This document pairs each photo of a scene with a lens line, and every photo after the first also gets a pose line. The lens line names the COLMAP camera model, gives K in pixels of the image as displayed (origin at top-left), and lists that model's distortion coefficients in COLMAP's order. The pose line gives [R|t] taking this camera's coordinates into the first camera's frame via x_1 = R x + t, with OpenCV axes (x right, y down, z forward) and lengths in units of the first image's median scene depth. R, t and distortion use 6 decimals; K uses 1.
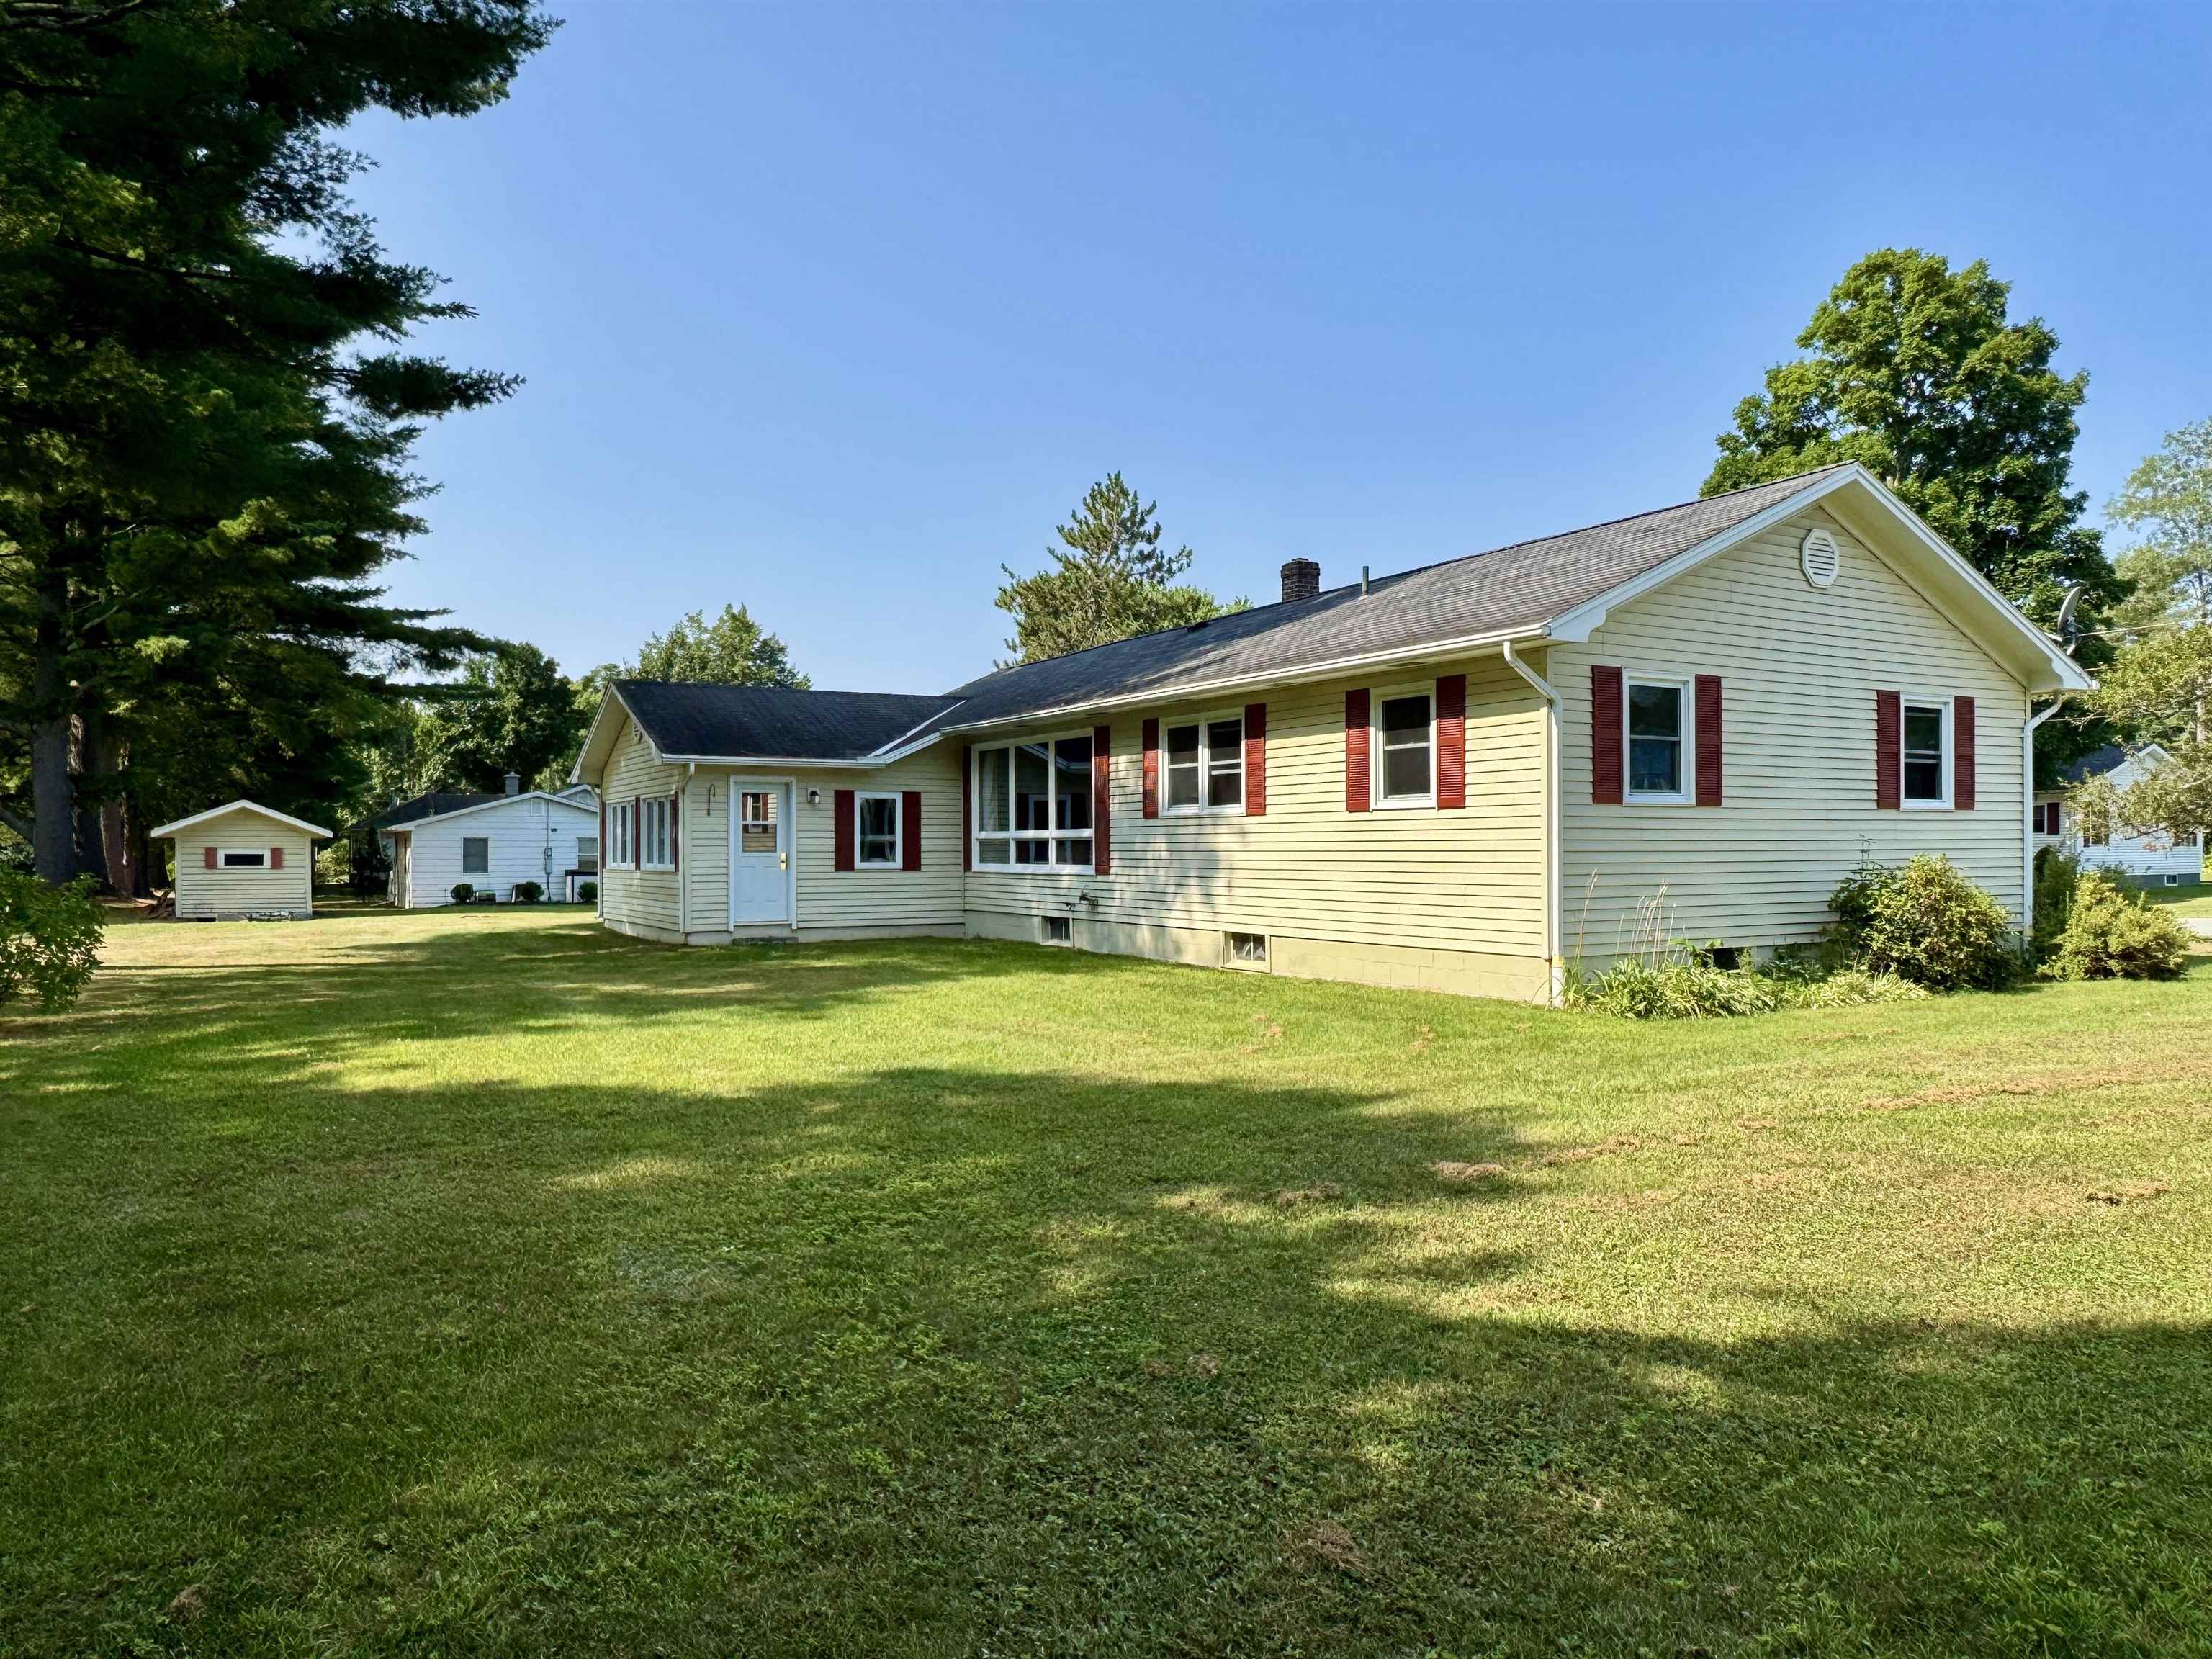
lens RADIAL K [[1487.0, 0, 1105.8], [0, 1487.0, 846.6], [0, 0, 1]] dist [0.004200, -0.005243]
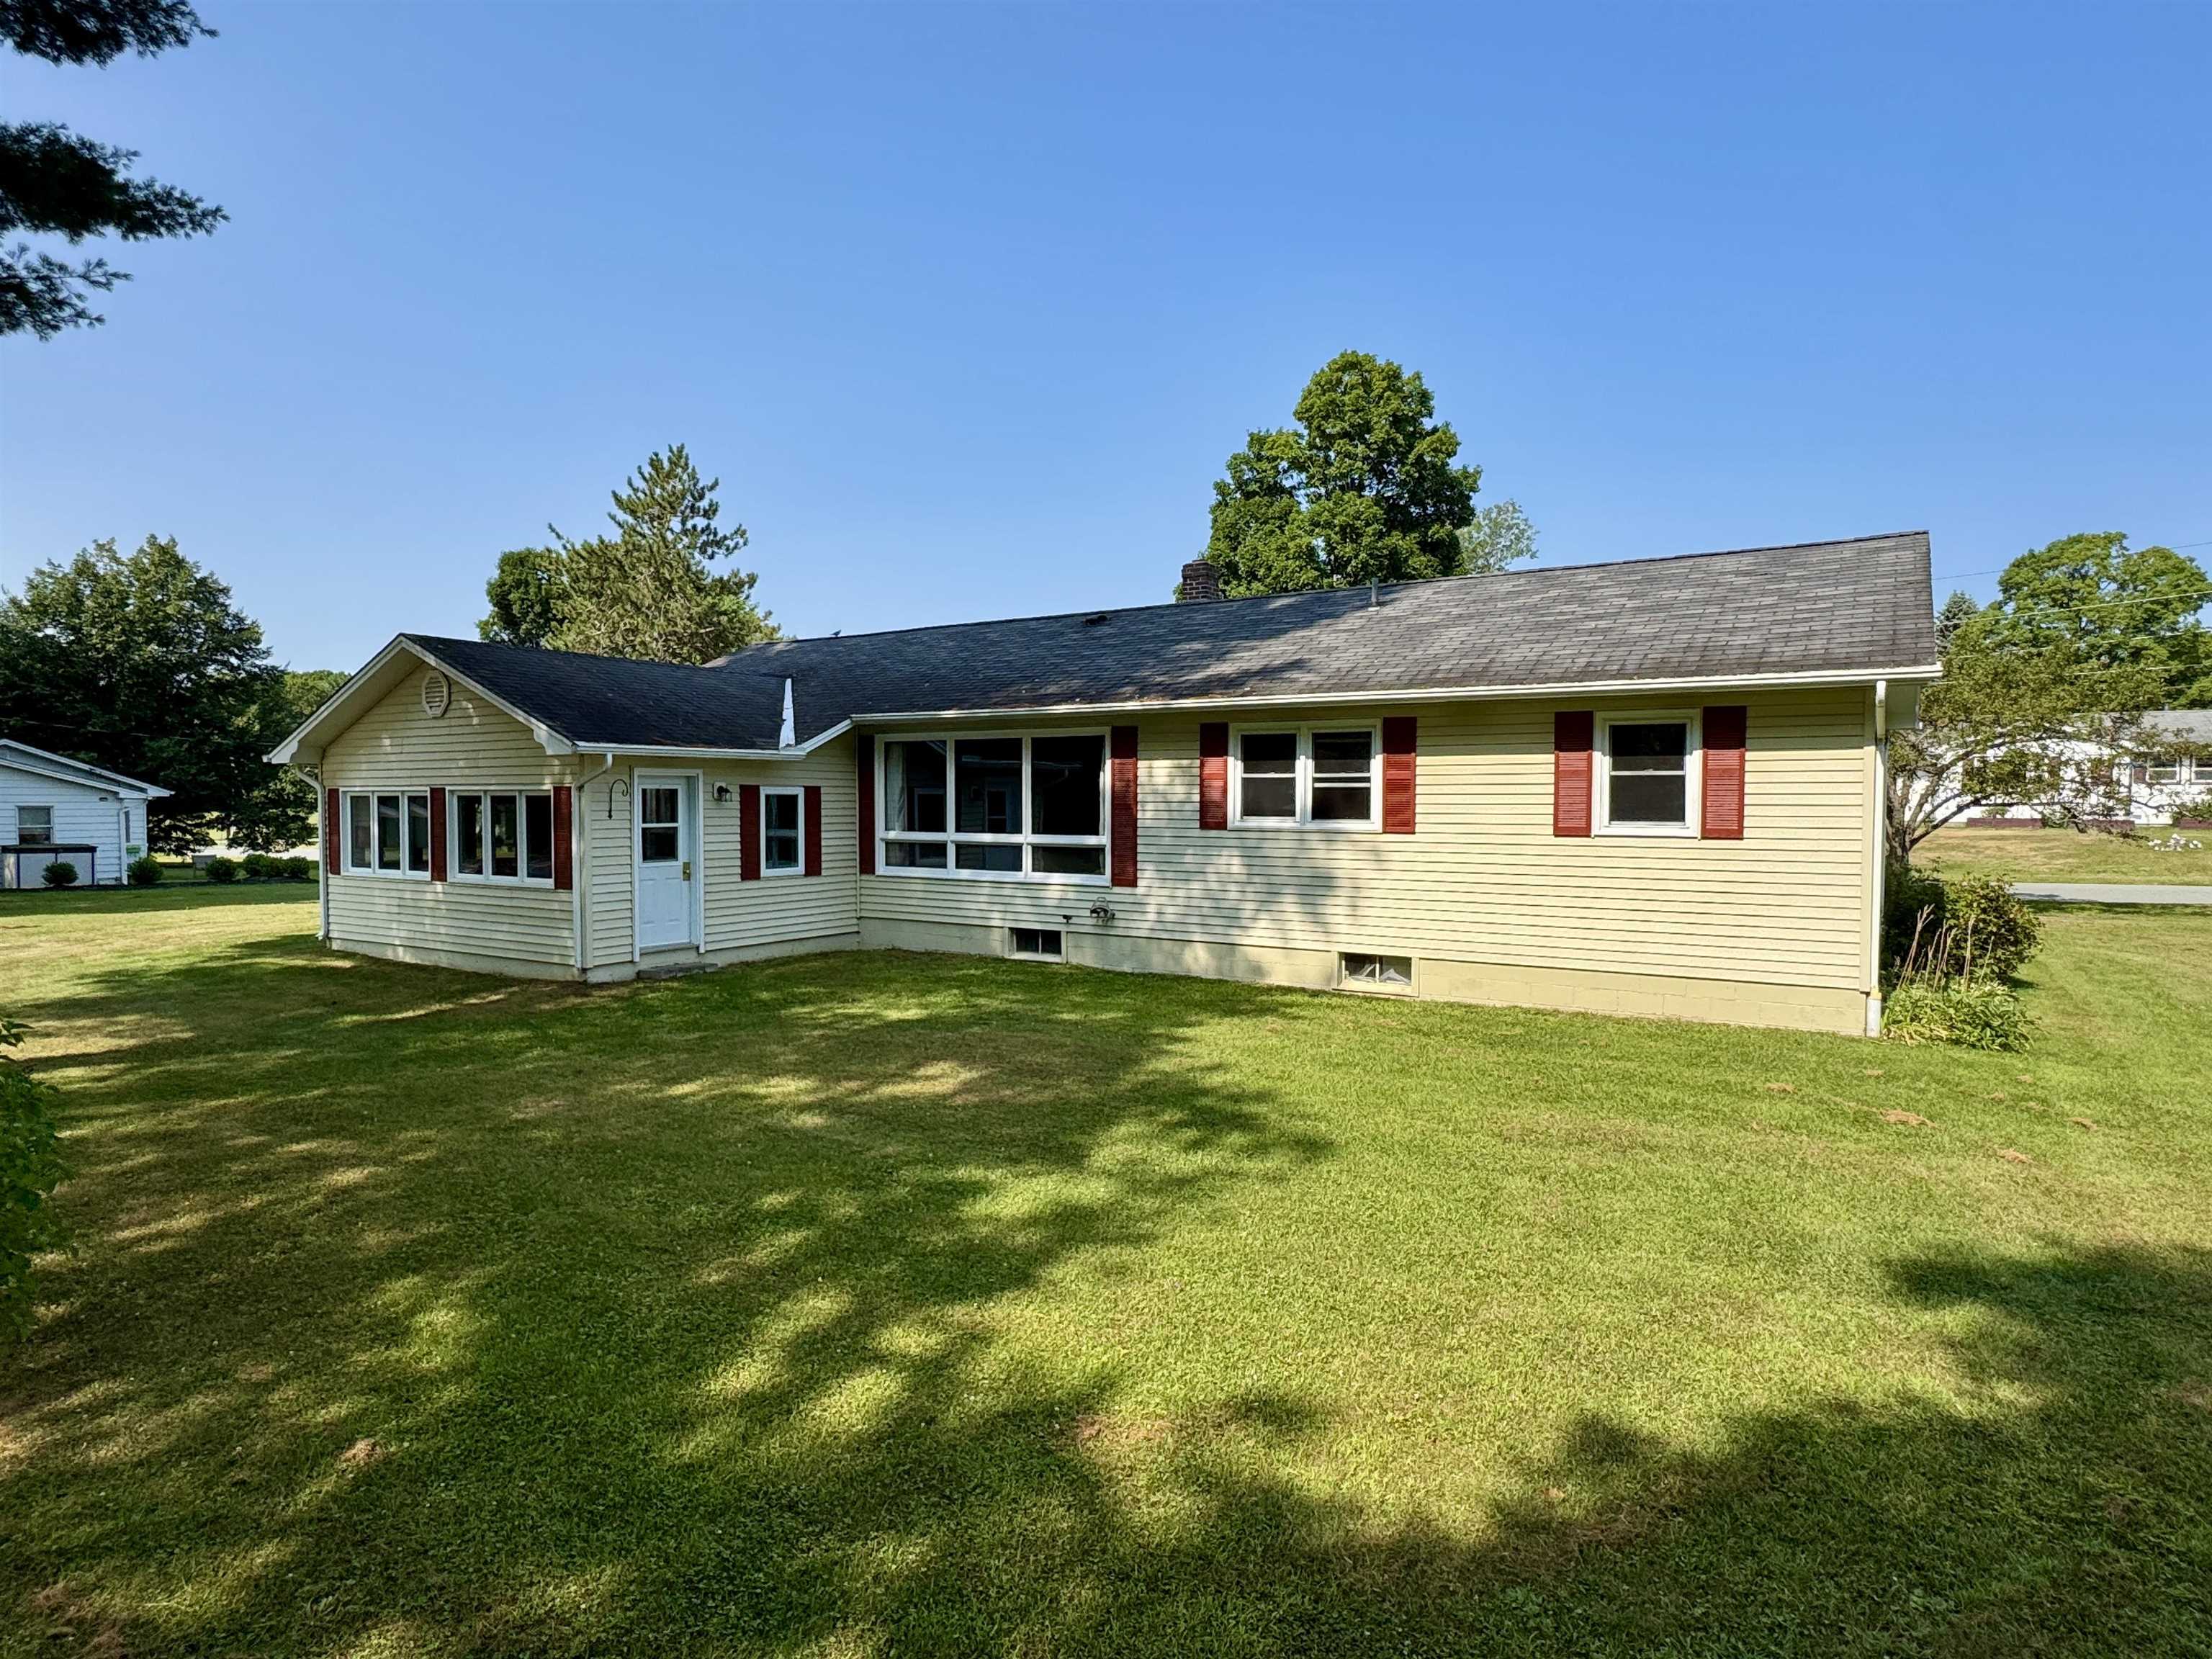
lens RADIAL K [[1241.5, 0, 1106.0], [0, 1241.5, 829.5], [0, 0, 1]] dist [0.005987, -0.000528]
pose [[0.889552, -0.006970, 0.456781, -0.350478], [-0.005006, 0.999675, 0.025003, -0.034504], [-0.456806, -0.024529, 0.889228, 0.302636]]
